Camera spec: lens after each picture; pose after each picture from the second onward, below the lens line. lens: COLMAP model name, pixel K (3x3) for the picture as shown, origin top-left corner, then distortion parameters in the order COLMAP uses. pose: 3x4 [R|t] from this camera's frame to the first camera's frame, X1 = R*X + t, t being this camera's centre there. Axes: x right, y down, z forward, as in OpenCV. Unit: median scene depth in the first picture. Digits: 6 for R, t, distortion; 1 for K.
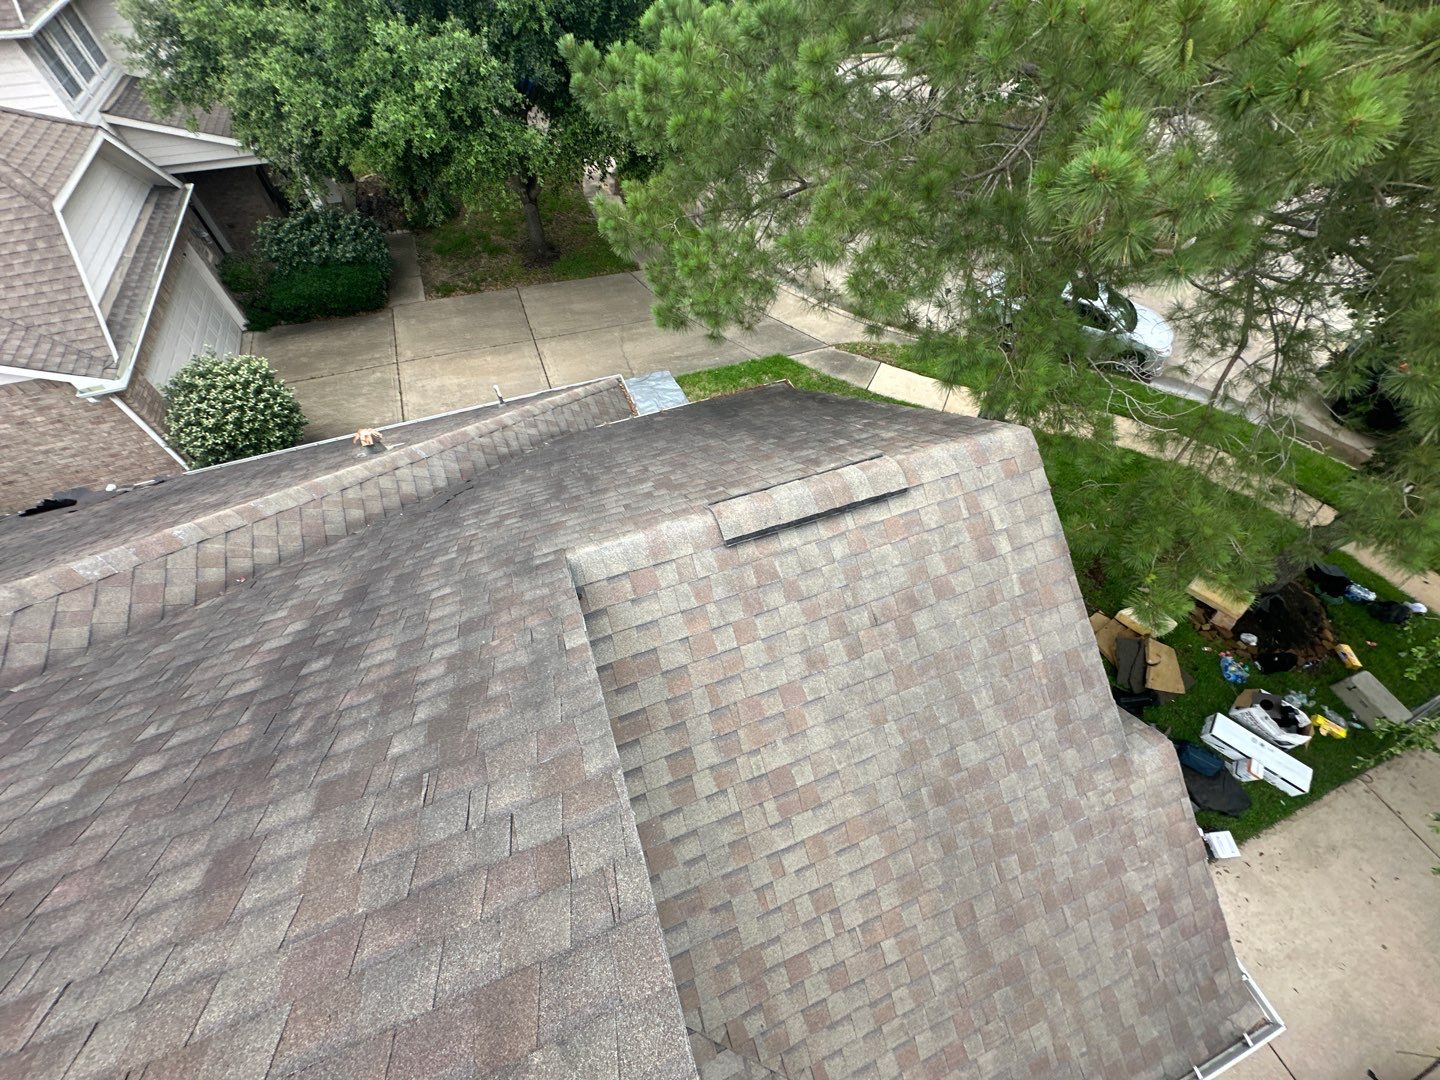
lens RADIAL K [[575.5, 0, 715.4], [0, 575.5, 543.6], [0, 0, 1]] dist [0.000124, 0.000112]
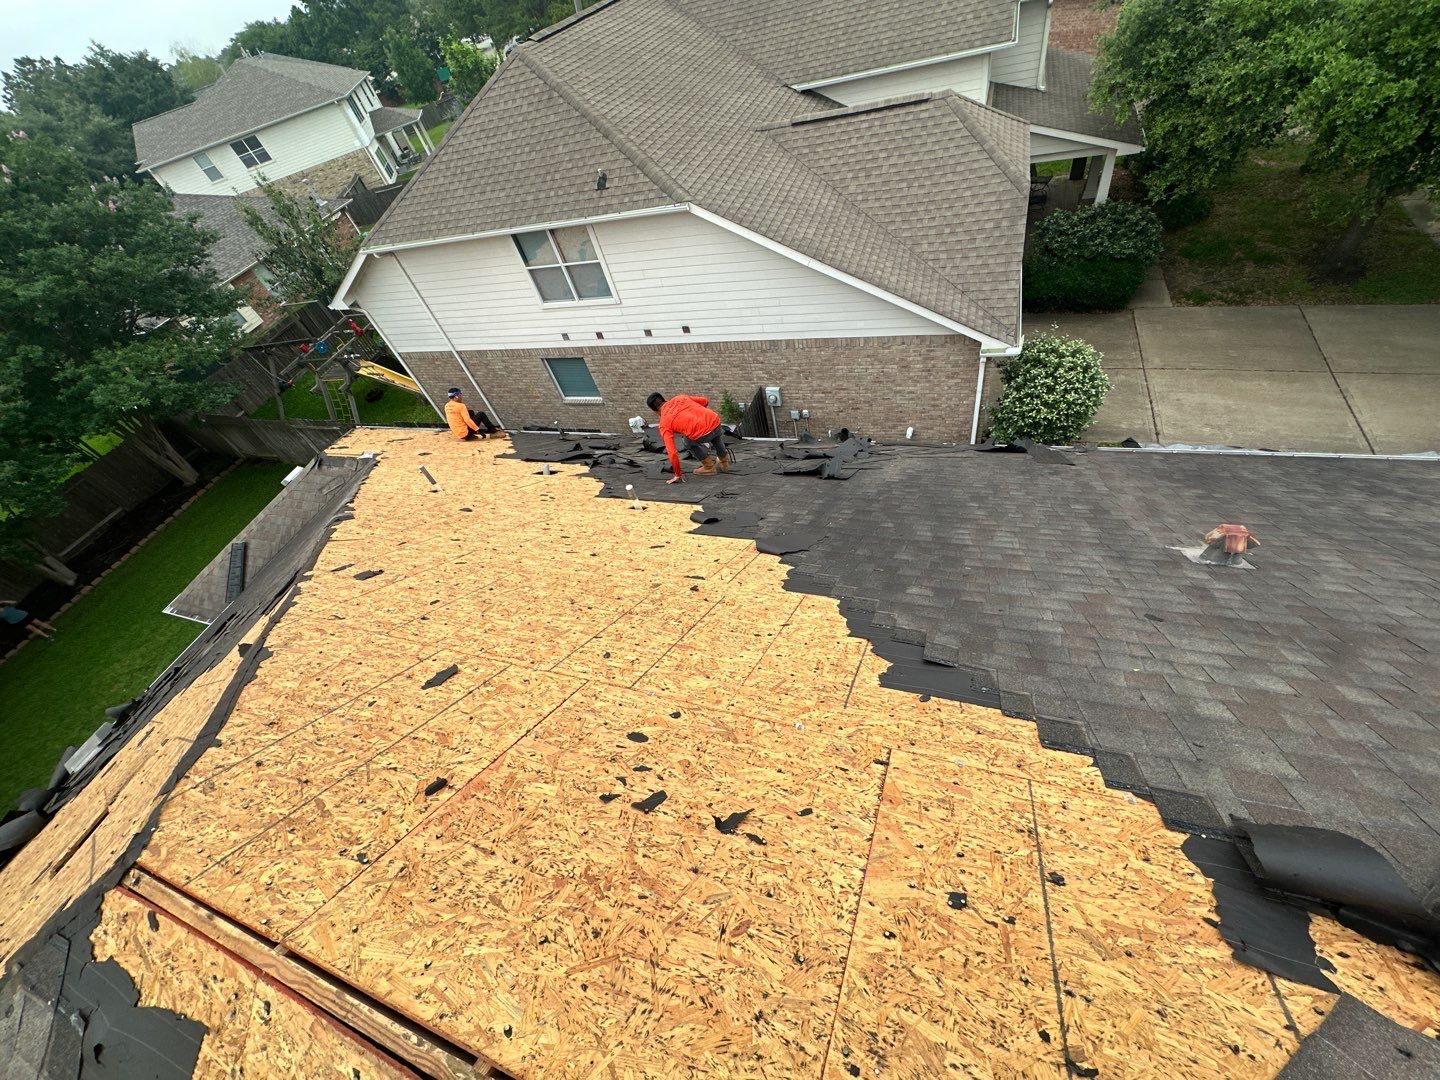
lens RADIAL K [[575.5, 0, 714.7], [0, 575.5, 536.5], [0, 0, 1]] dist [0.000124, 0.000112]
pose [[0.747186, 0.354650, -0.562082, -0.441778], [-0.363593, 0.926069, 0.100978, 0.093541], [0.556338, 0.128920, 0.820894, -0.112434]]
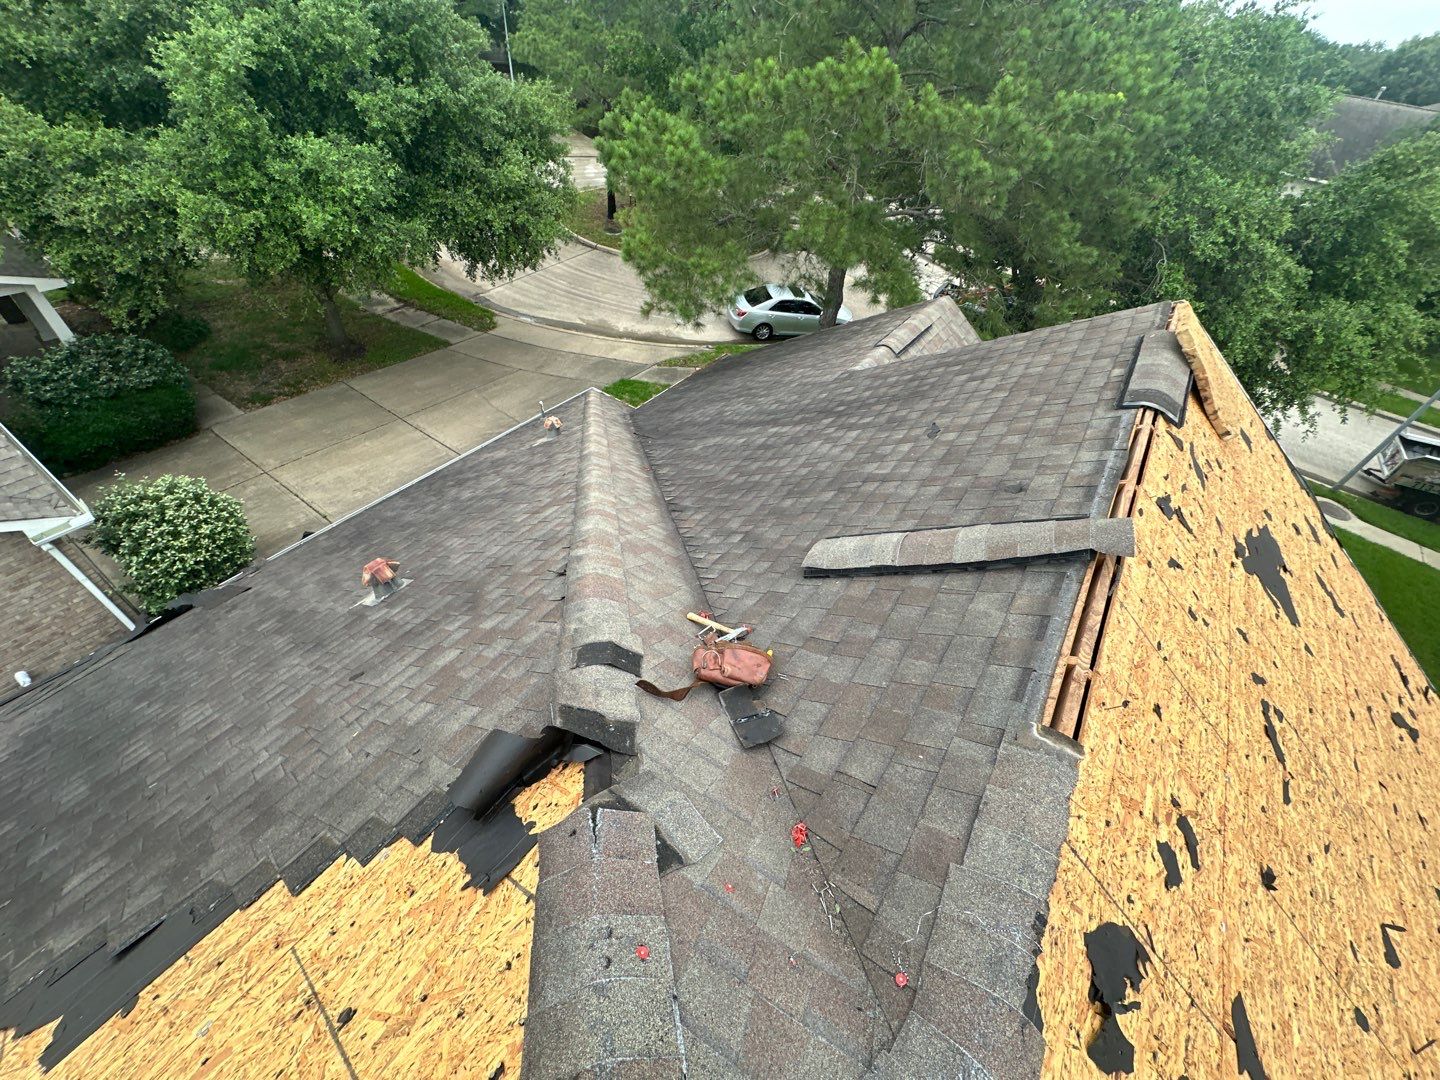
lens RADIAL K [[575.5, 0, 721.7], [0, 575.5, 538.2], [0, 0, 1]] dist [0.000124, 0.000112]
pose [[0.822128, -0.343771, 0.453792, -0.397203], [0.397279, 0.917363, -0.024796, 0.096114], [-0.407767, 0.200668, 0.890763, -0.102849]]
